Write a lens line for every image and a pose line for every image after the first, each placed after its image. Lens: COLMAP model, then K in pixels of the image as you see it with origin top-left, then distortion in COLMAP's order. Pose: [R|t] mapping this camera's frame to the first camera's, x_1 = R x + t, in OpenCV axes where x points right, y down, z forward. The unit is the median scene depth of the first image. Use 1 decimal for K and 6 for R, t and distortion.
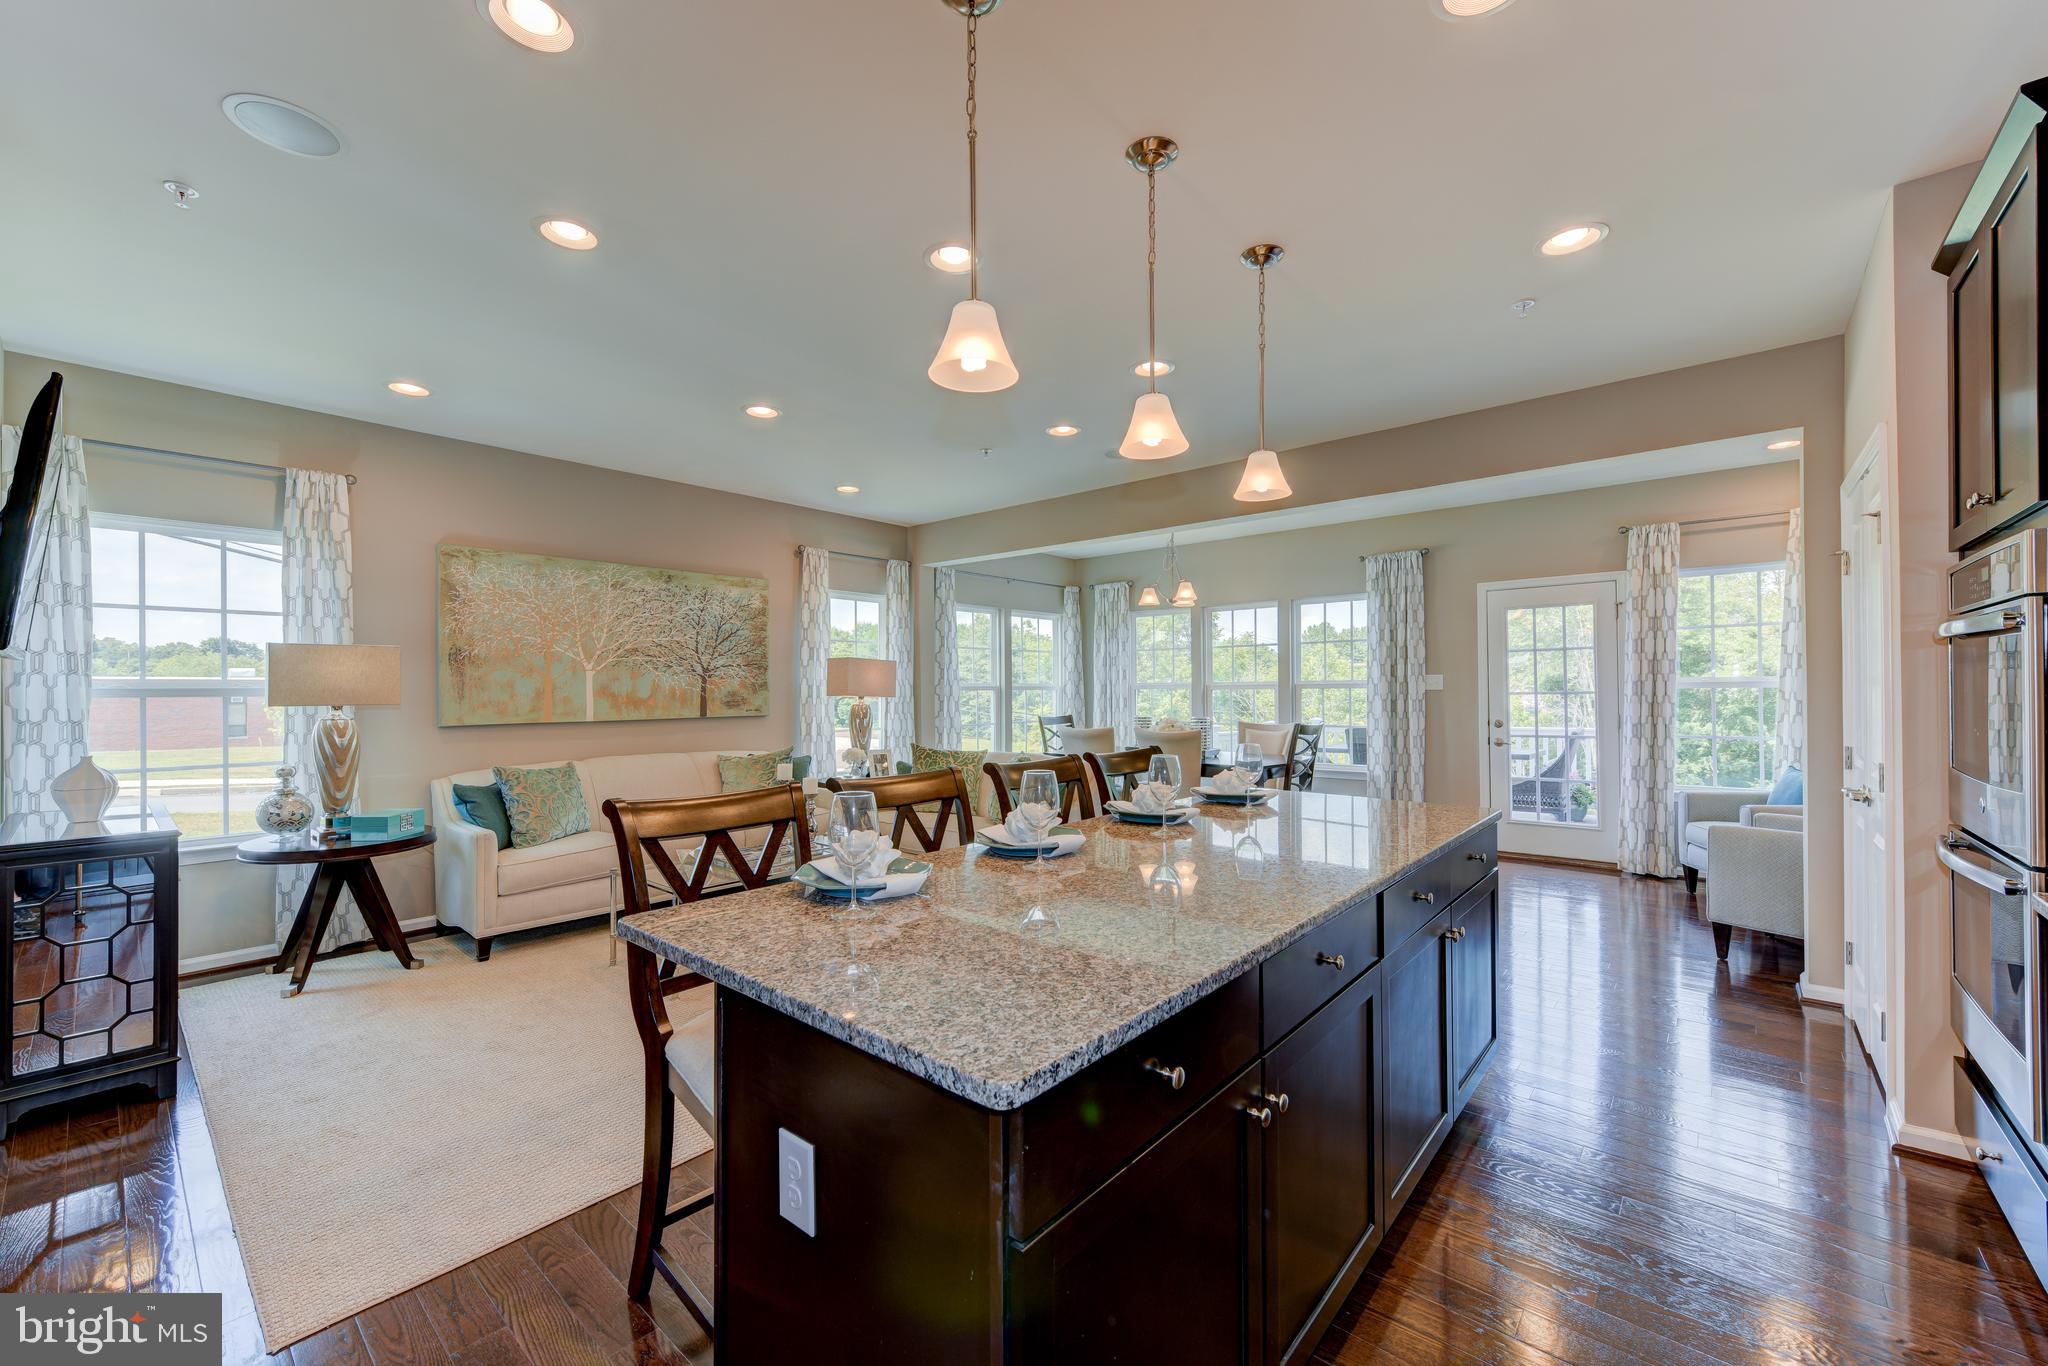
lens RADIAL K [[814.0, 0, 1014.7], [0, 814.0, 688.0], [0, 0, 1]] dist [0.008692, -0.002960]
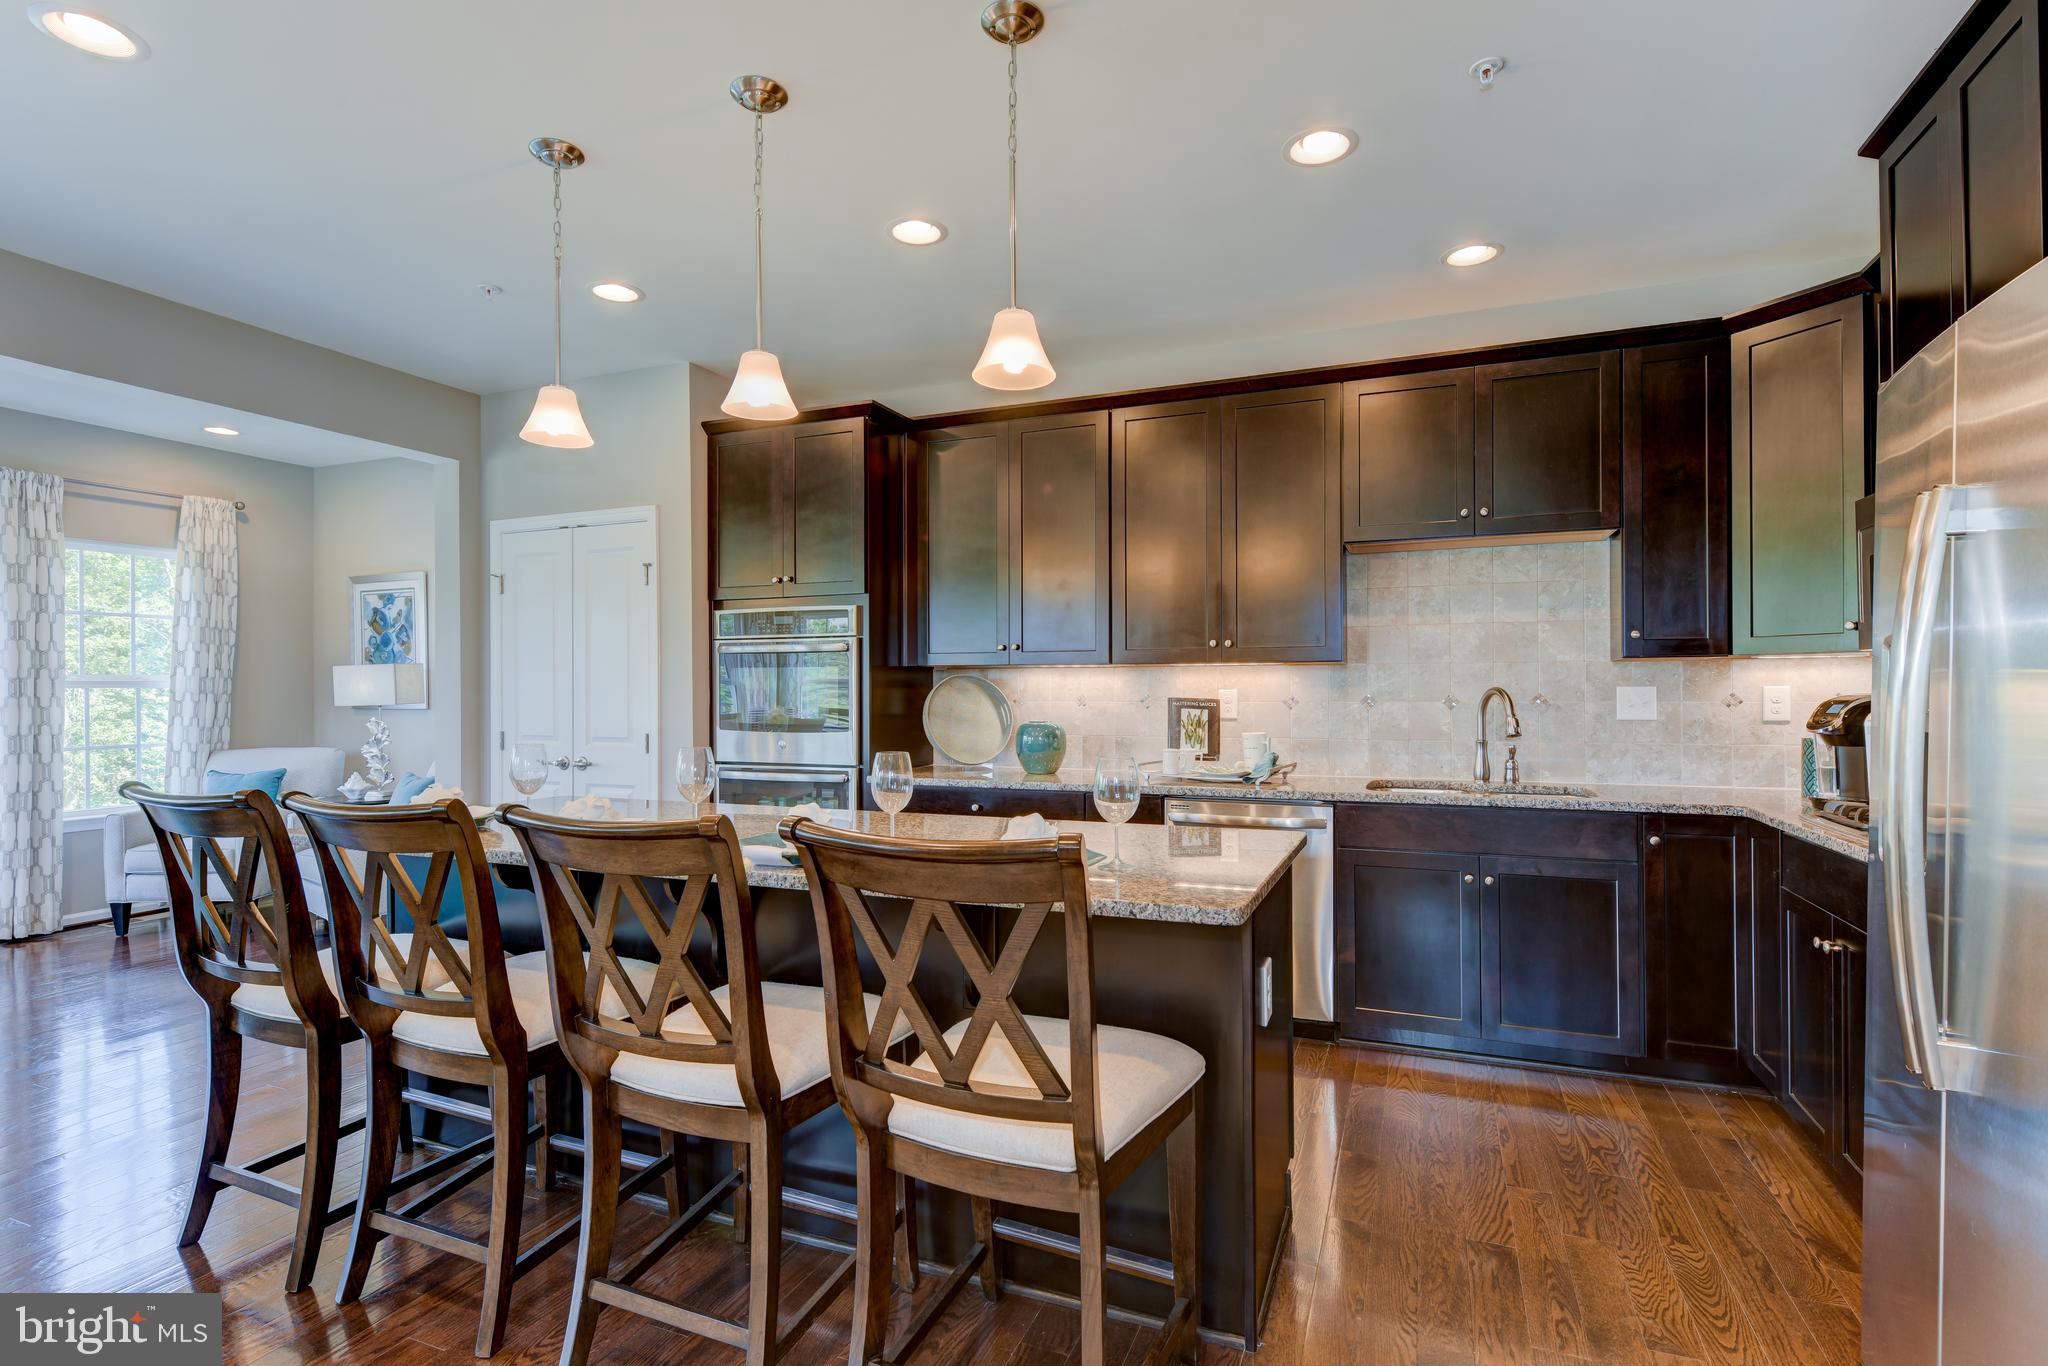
lens RADIAL K [[985.2, 0, 1035.5], [0, 985.2, 684.2], [0, 0, 1]] dist [0.001664, -0.001872]
pose [[-0.327504, 0.012076, 0.944773, -0.385664], [0.003866, 0.999927, -0.011441, 0.011309], [-0.944842, -0.000094, -0.327527, 0.419467]]
